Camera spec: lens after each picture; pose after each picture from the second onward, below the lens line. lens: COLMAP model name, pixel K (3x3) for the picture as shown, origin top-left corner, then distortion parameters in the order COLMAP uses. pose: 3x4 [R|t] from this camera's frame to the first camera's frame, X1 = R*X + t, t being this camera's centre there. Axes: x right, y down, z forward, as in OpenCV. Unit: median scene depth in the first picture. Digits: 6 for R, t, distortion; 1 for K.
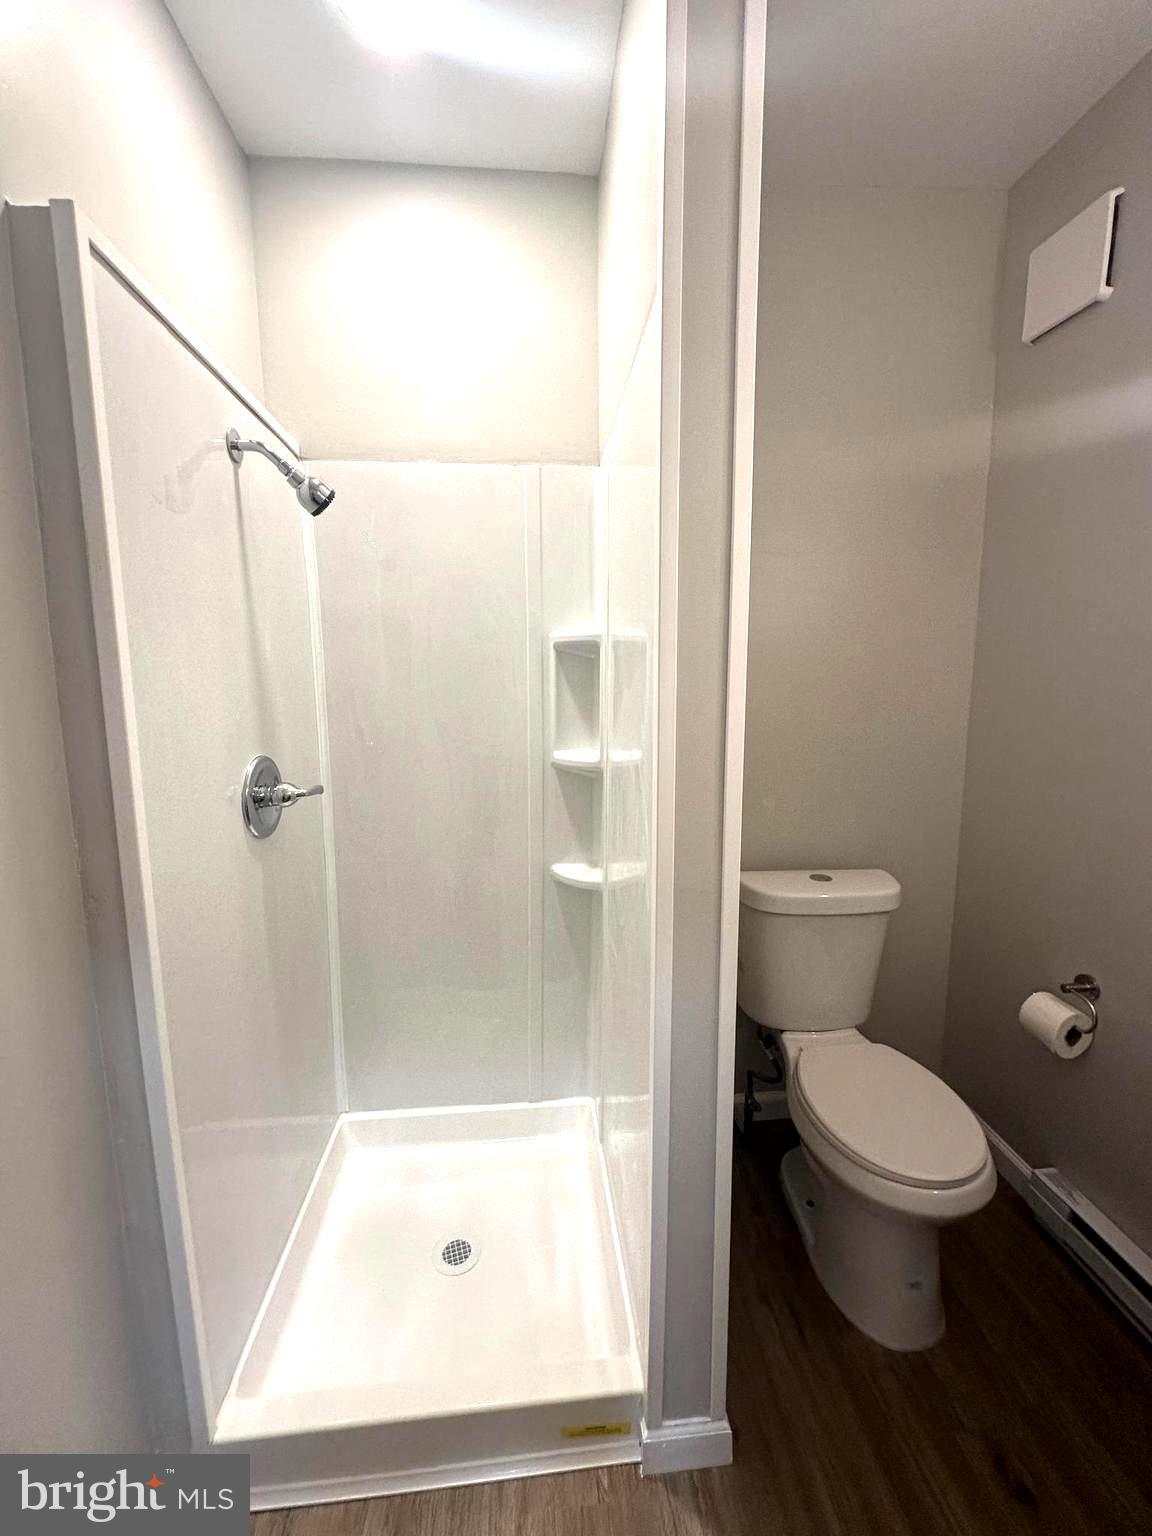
lens RADIAL K [[608.2, 0, 582.0], [0, 608.2, 769.6], [0, 0, 1]] dist [-0.003280, 0.000168]
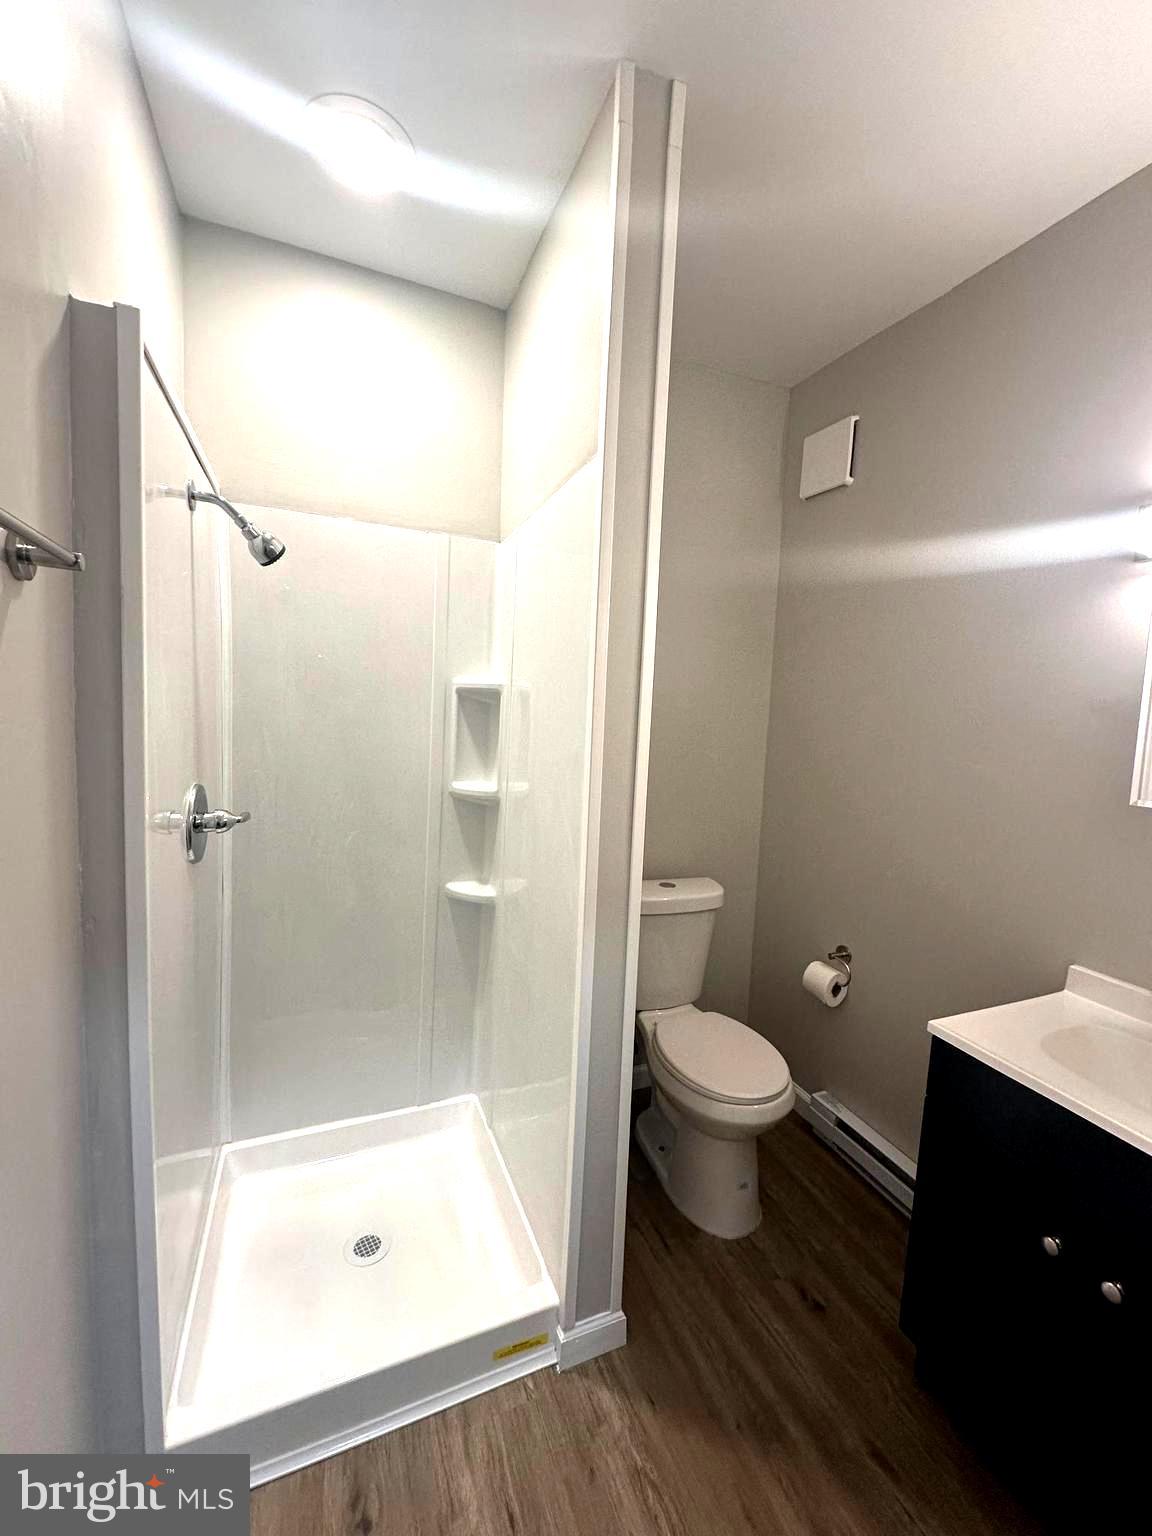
lens RADIAL K [[609.4, 0, 577.9], [0, 609.4, 769.6], [0, 0, 1]] dist [-0.000766, -0.000024]
pose [[0.952009, 0.020852, 0.305358, -0.203058], [-0.007522, 0.998969, -0.044768, -0.004753], [-0.305977, 0.040323, 0.951185, -0.182473]]
